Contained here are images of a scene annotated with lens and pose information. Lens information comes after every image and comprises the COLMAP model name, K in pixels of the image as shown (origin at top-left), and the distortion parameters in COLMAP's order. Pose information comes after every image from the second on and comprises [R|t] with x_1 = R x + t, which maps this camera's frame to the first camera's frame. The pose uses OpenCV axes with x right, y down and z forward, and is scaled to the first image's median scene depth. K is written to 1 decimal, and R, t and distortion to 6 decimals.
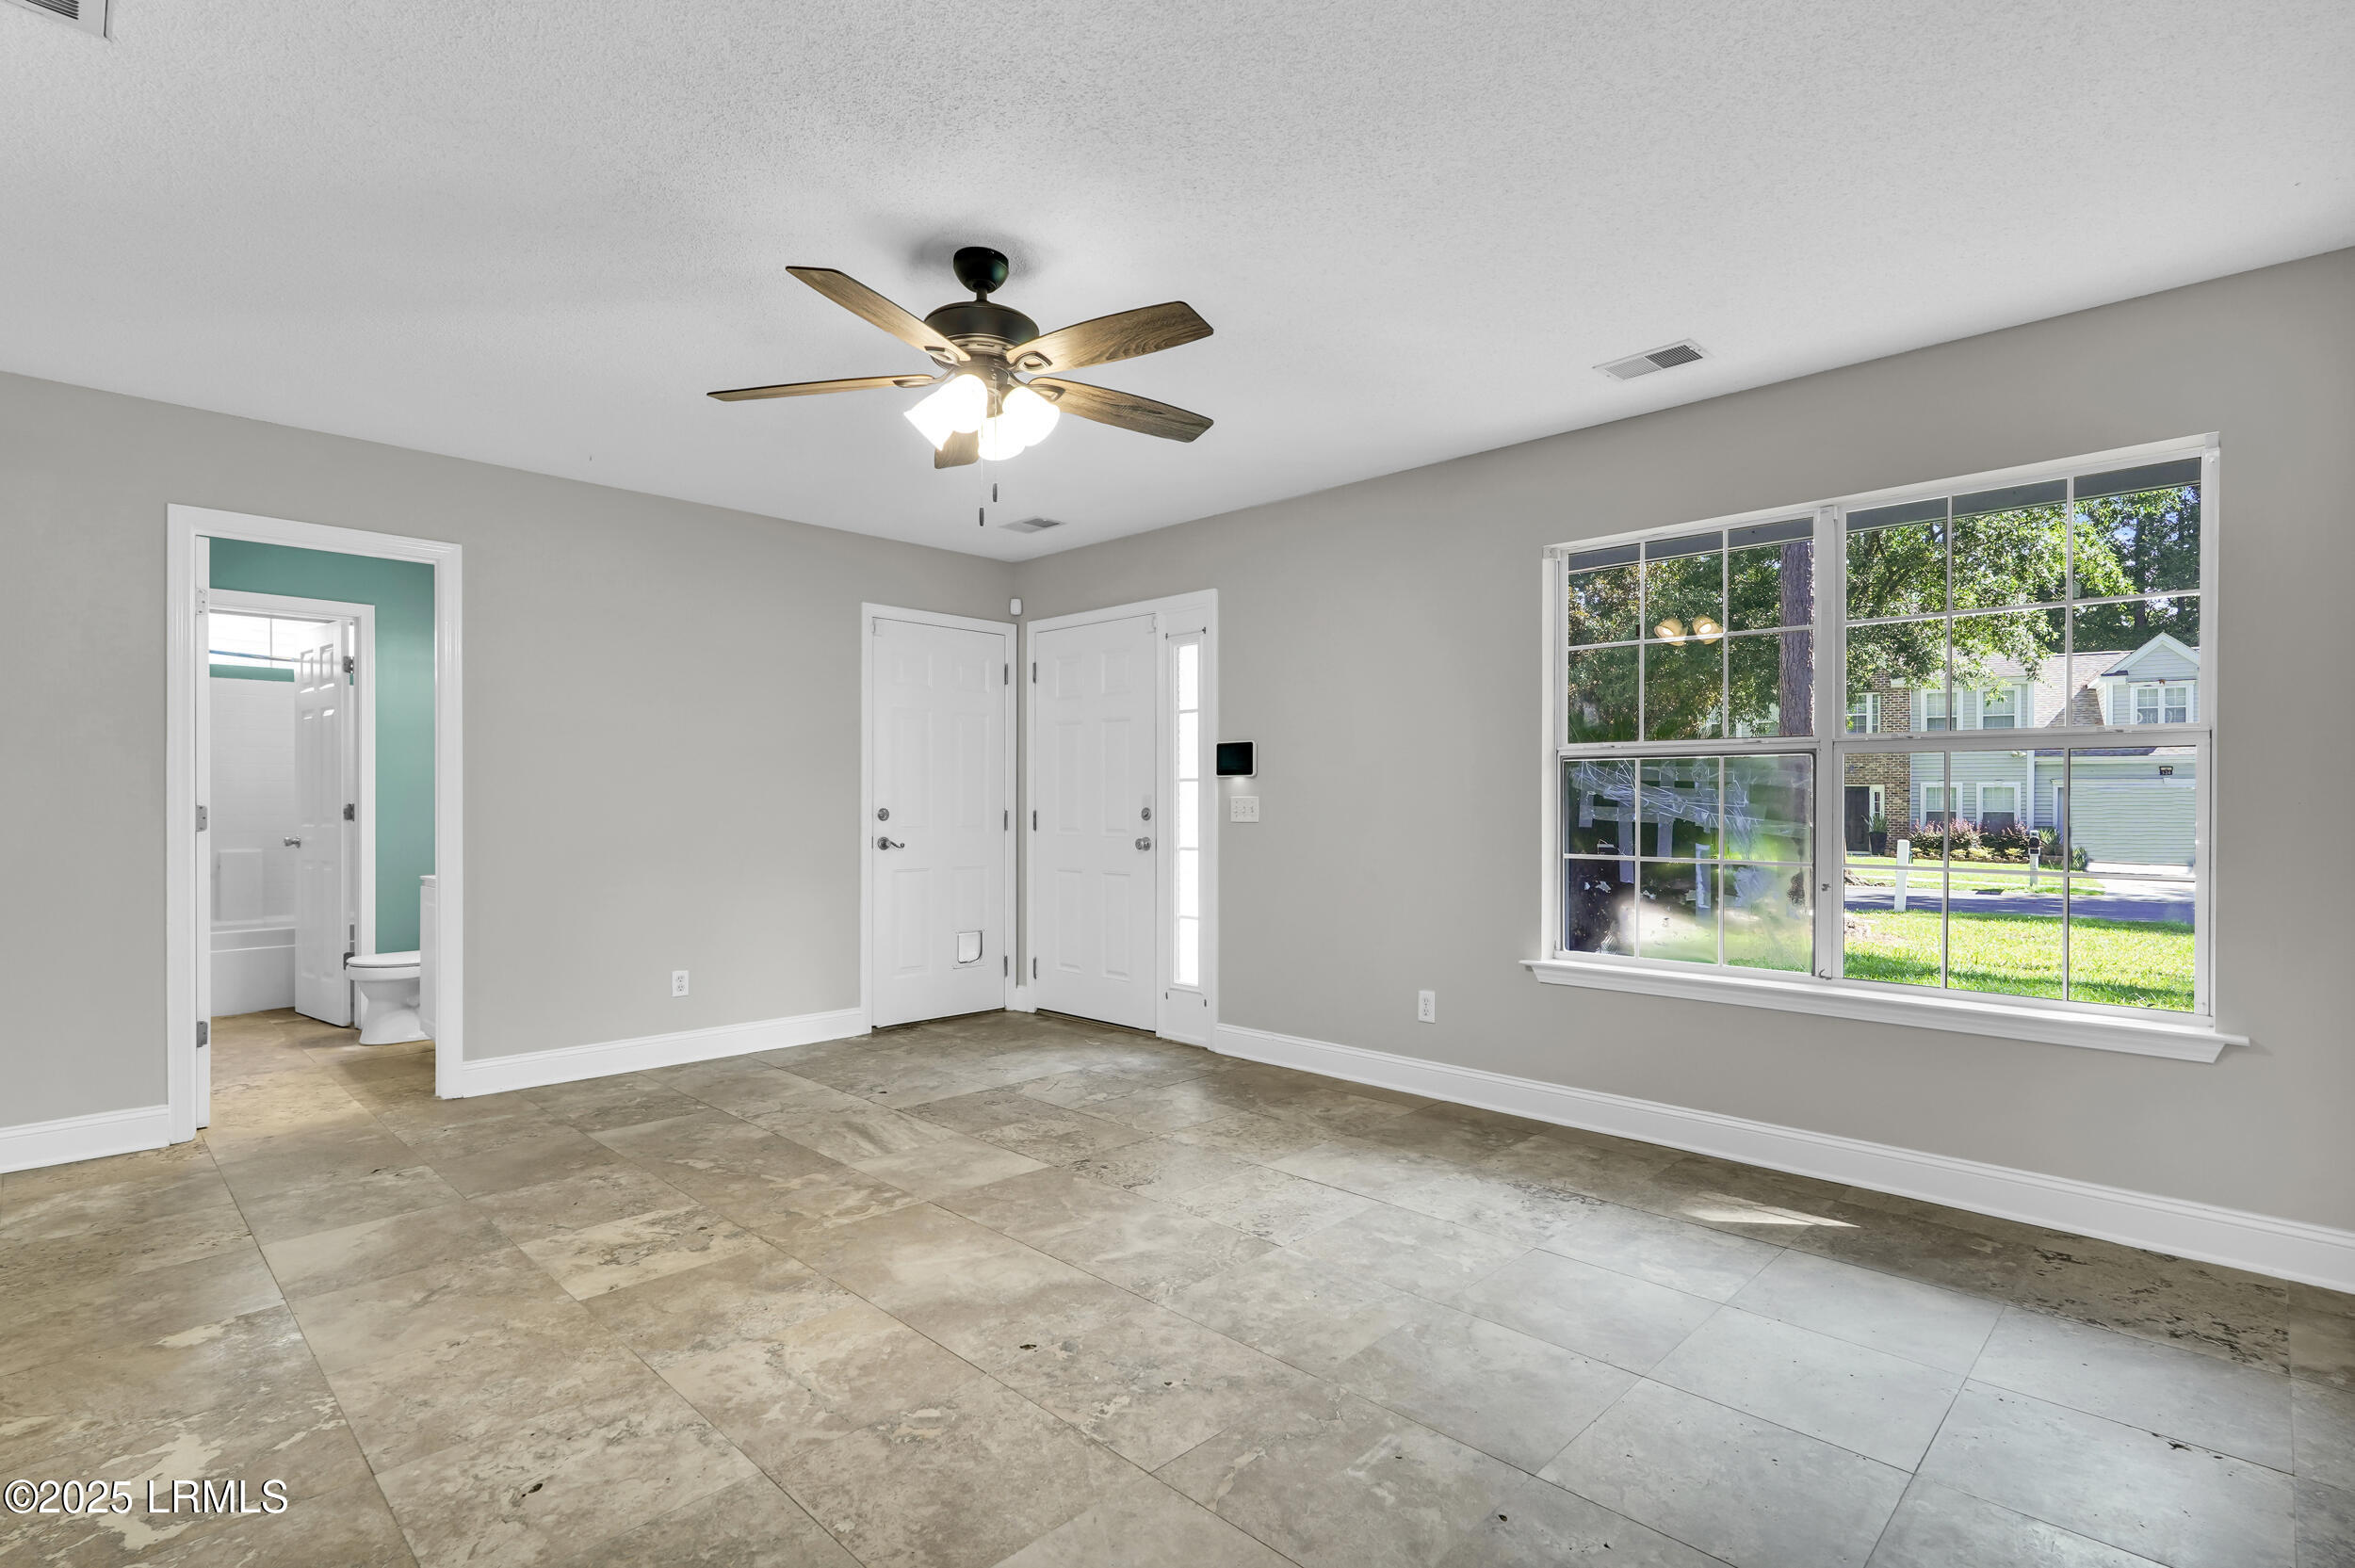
lens RADIAL K [[1055.4, 0, 1176.0], [0, 1055.4, 791.2], [0, 0, 1]] dist [-0.004817, 0.004300]
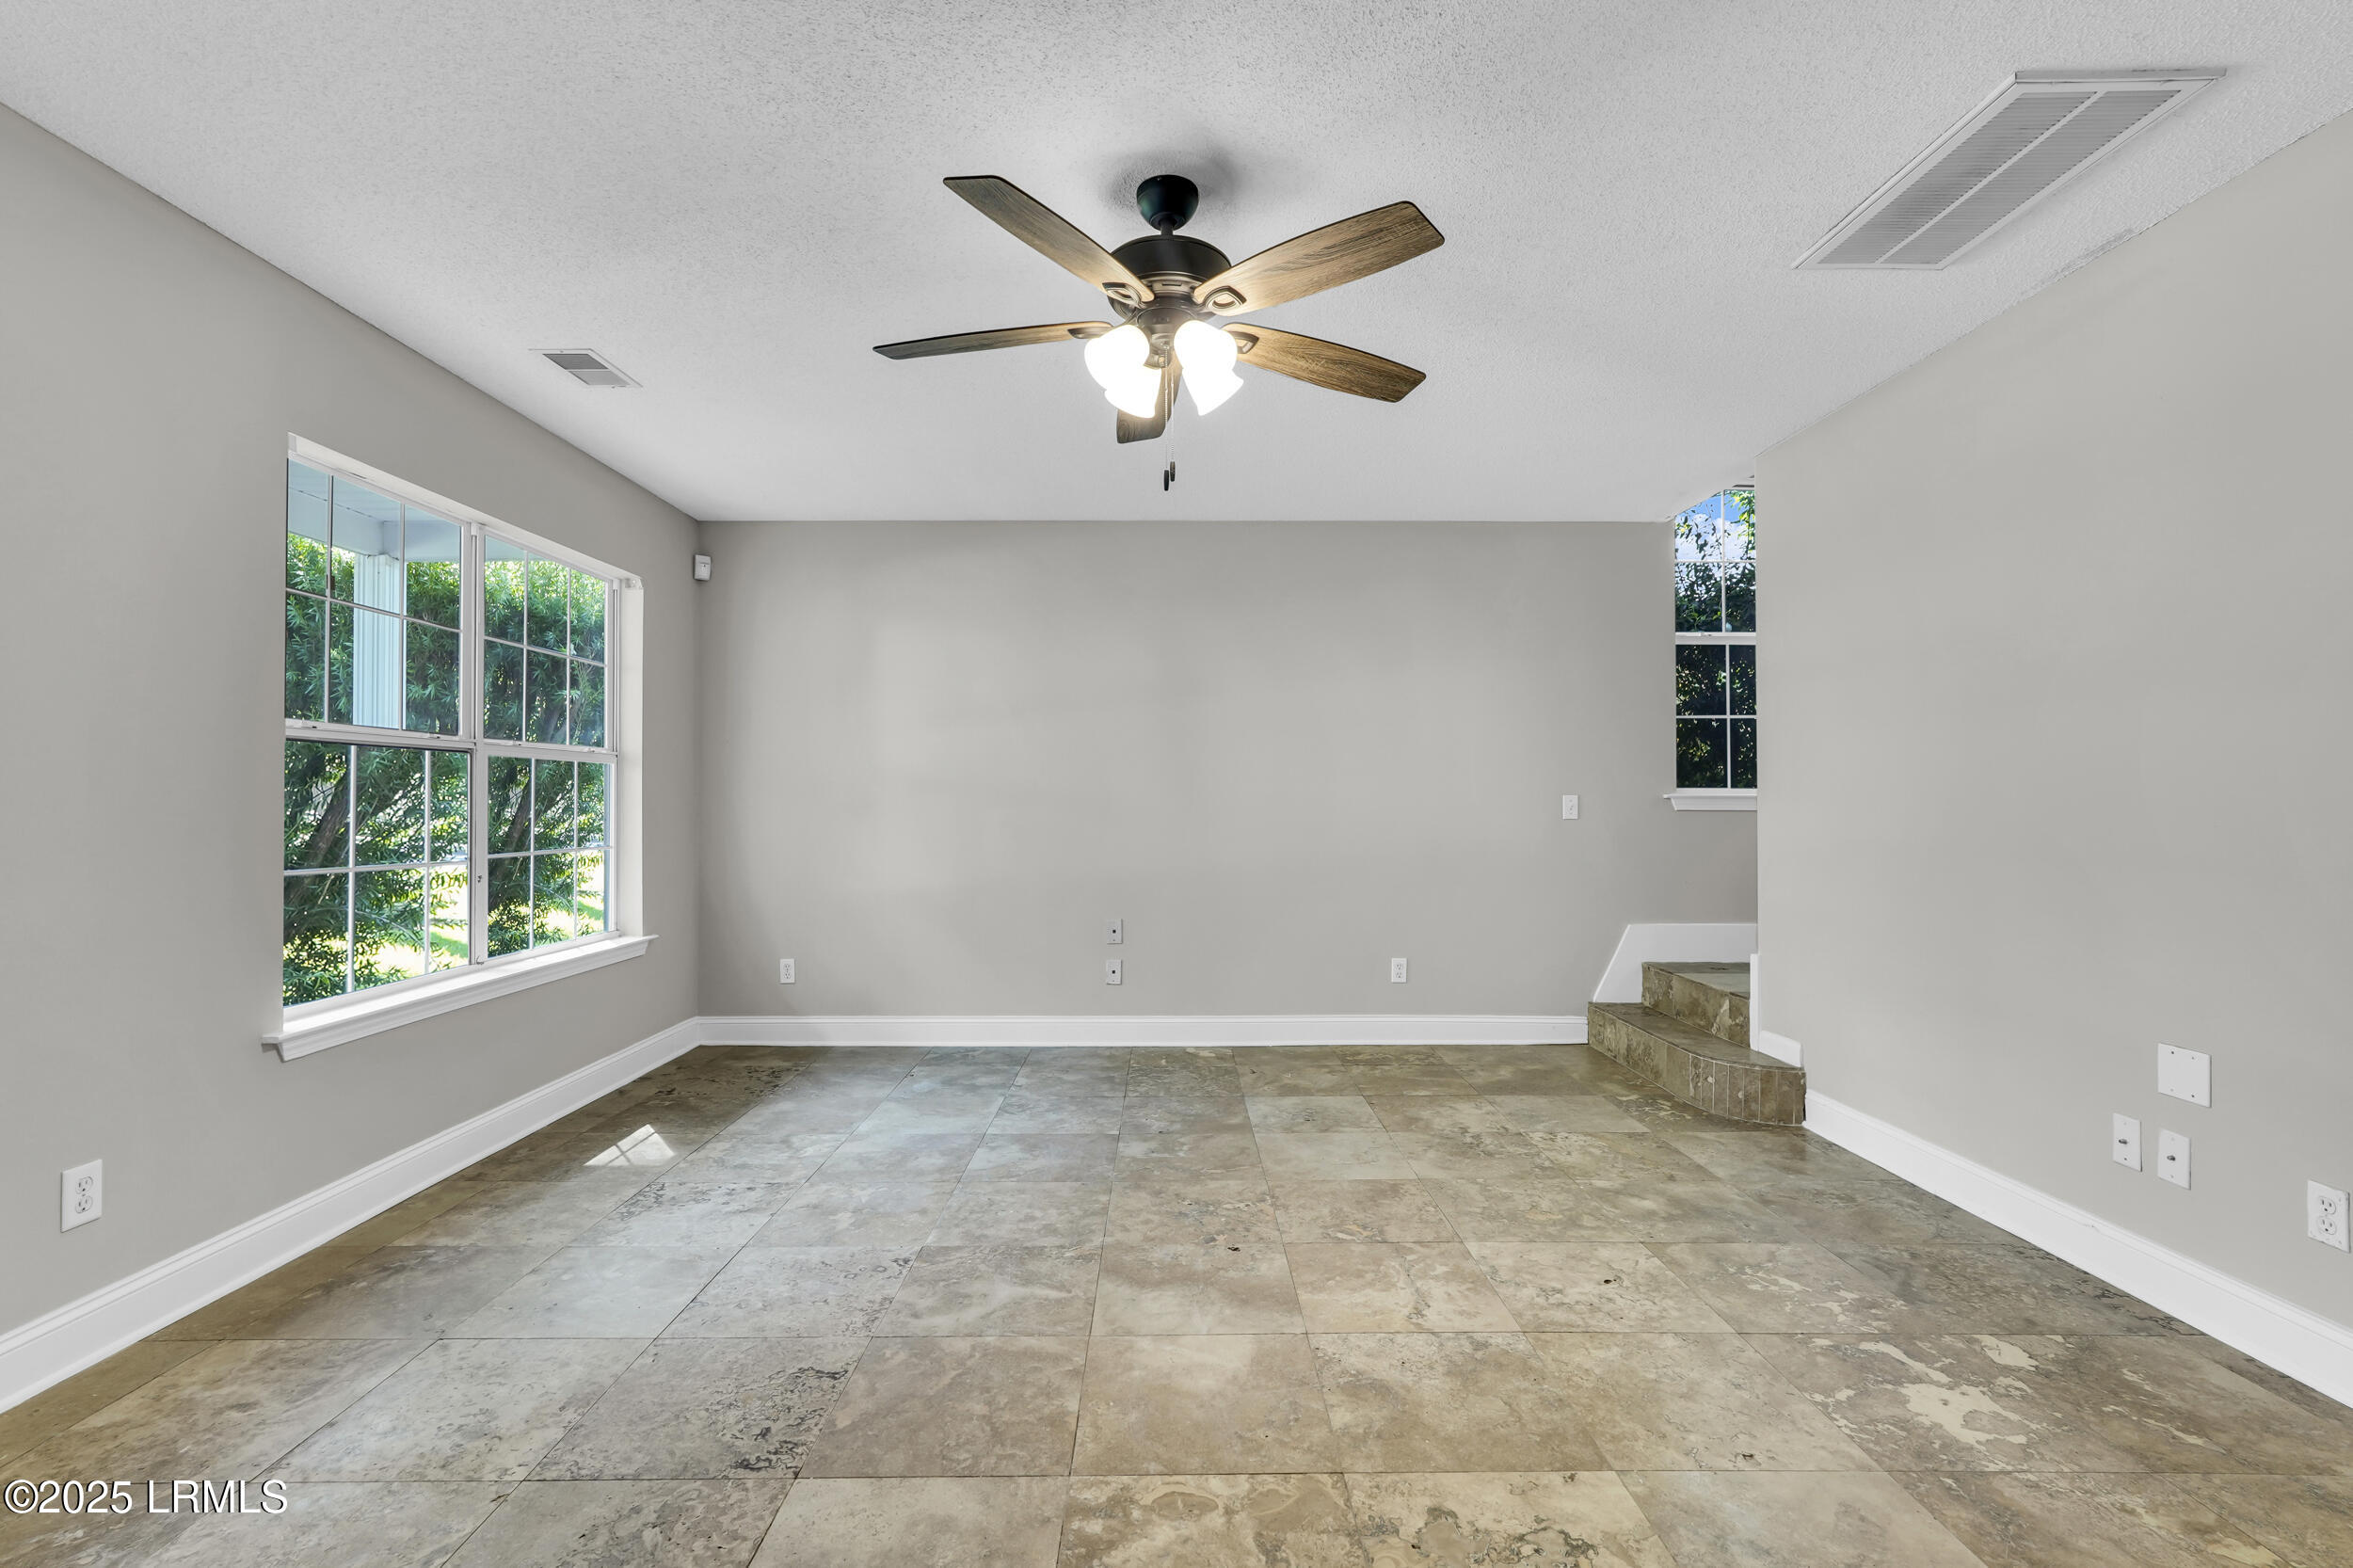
lens RADIAL K [[1054.7, 0, 1175.0], [0, 1054.7, 791.2], [0, 0, 1]] dist [-0.004817, 0.004300]
pose [[-0.687753, 0.003885, 0.725934, -0.857090], [-0.011429, 0.999804, -0.016178, 0.022402], [-0.725854, -0.019423, -0.687574, 1.669124]]
